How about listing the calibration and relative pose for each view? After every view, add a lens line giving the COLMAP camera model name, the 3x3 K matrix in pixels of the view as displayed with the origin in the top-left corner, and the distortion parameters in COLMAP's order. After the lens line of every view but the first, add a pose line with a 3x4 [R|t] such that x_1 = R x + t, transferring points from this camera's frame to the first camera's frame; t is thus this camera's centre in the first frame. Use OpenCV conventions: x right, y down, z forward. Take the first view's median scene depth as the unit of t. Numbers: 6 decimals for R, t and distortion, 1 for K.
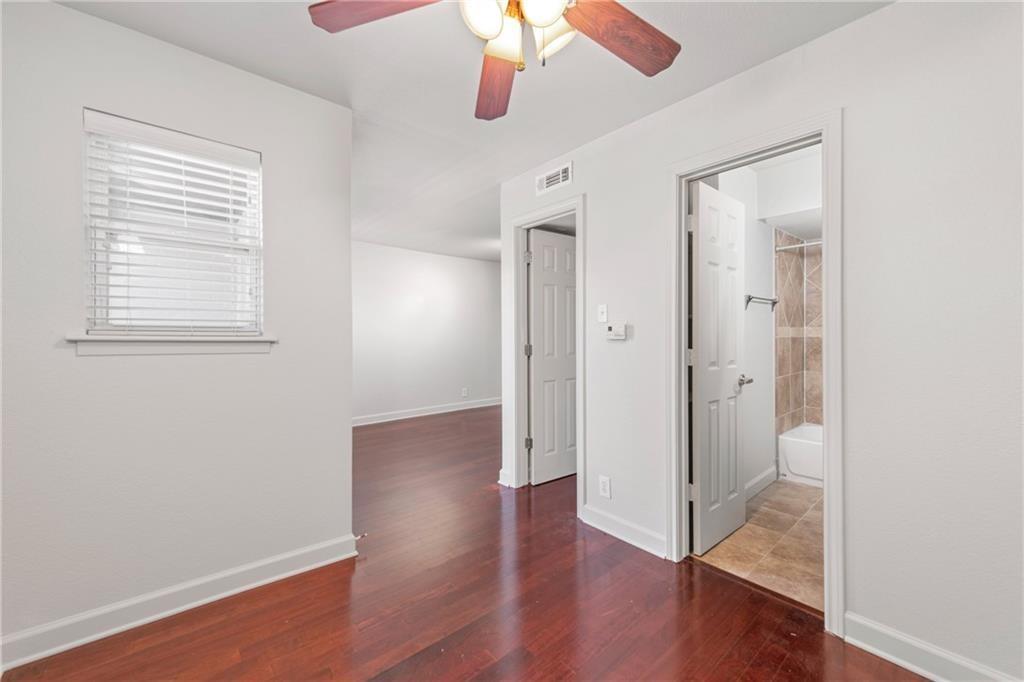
lens RADIAL K [[406.5, 0, 506.7], [0, 406.5, 334.4], [0, 0, 1]] dist [0.000868, -0.000082]
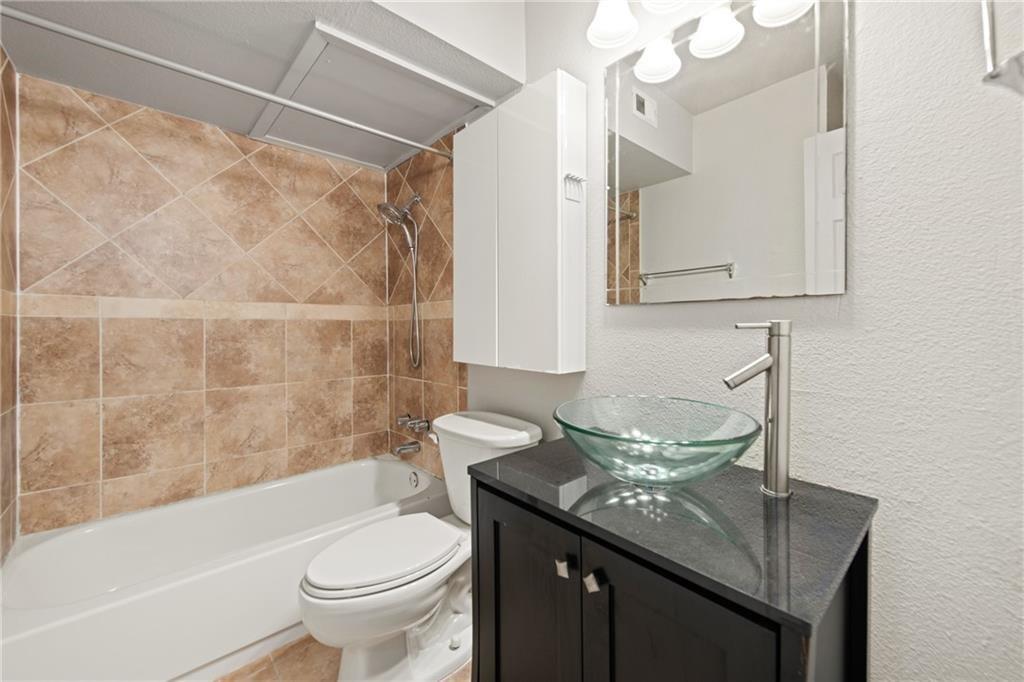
lens RADIAL K [[406.5, 0, 510.5], [0, 406.5, 331.7], [0, 0, 1]] dist [0.000868, -0.000082]
pose [[-0.040121, -0.005989, 0.999177, 0.484644], [0.006983, 0.999956, 0.006274, 0.031775], [-0.999170, 0.007229, -0.040077, 0.812185]]
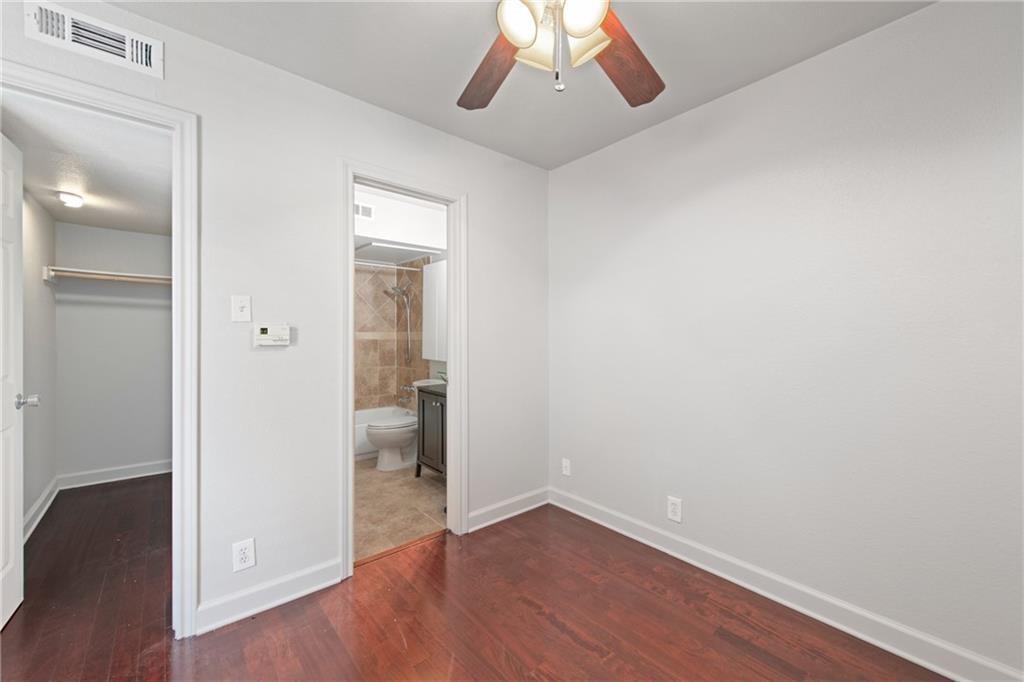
lens RADIAL K [[406.5, 0, 508.1], [0, 406.5, 338.6], [0, 0, 1]] dist [0.000868, -0.000082]
pose [[-0.012022, -0.005581, 0.999912, -0.472508], [-0.002473, 0.999982, 0.005552, -0.005318], [-0.999925, -0.002406, -0.012036, 0.555606]]
